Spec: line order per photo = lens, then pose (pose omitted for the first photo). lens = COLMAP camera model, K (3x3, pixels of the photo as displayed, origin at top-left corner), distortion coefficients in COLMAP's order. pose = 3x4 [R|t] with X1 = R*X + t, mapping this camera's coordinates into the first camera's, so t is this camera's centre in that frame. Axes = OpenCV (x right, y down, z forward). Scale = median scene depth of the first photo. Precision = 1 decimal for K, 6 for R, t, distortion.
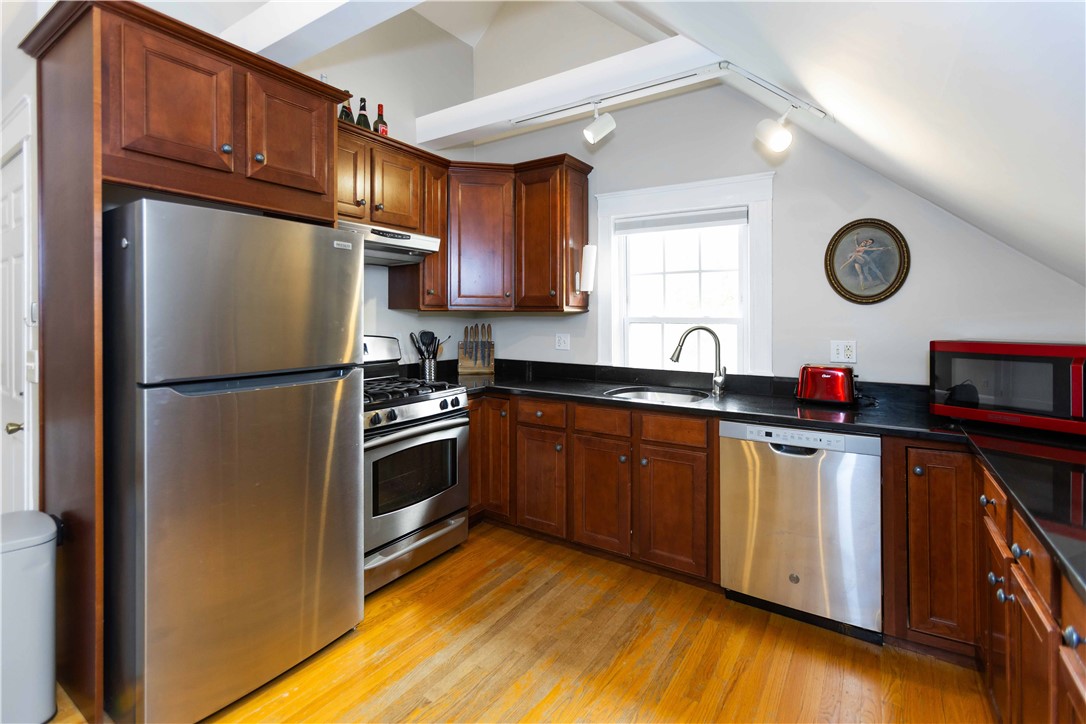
lens RADIAL K [[484.0, 0, 538.5], [0, 484.0, 319.2], [0, 0, 1]] dist [-0.002685, 0.000566]
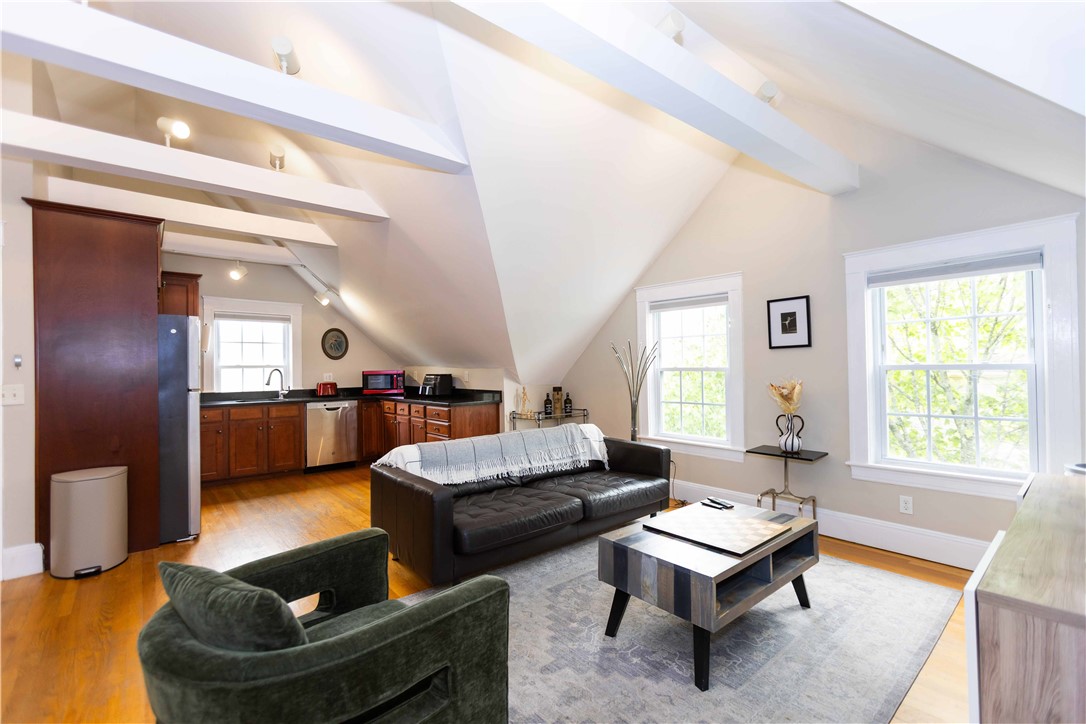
lens RADIAL K [[484.0, 0, 542.3], [0, 484.0, 363.7], [0, 0, 1]] dist [-0.002685, 0.000566]
pose [[0.292052, 0.004259, 0.956393, -1.515384], [0.018609, 0.999775, -0.010135, 0.036180], [-0.956221, 0.020757, 0.291907, -0.860727]]
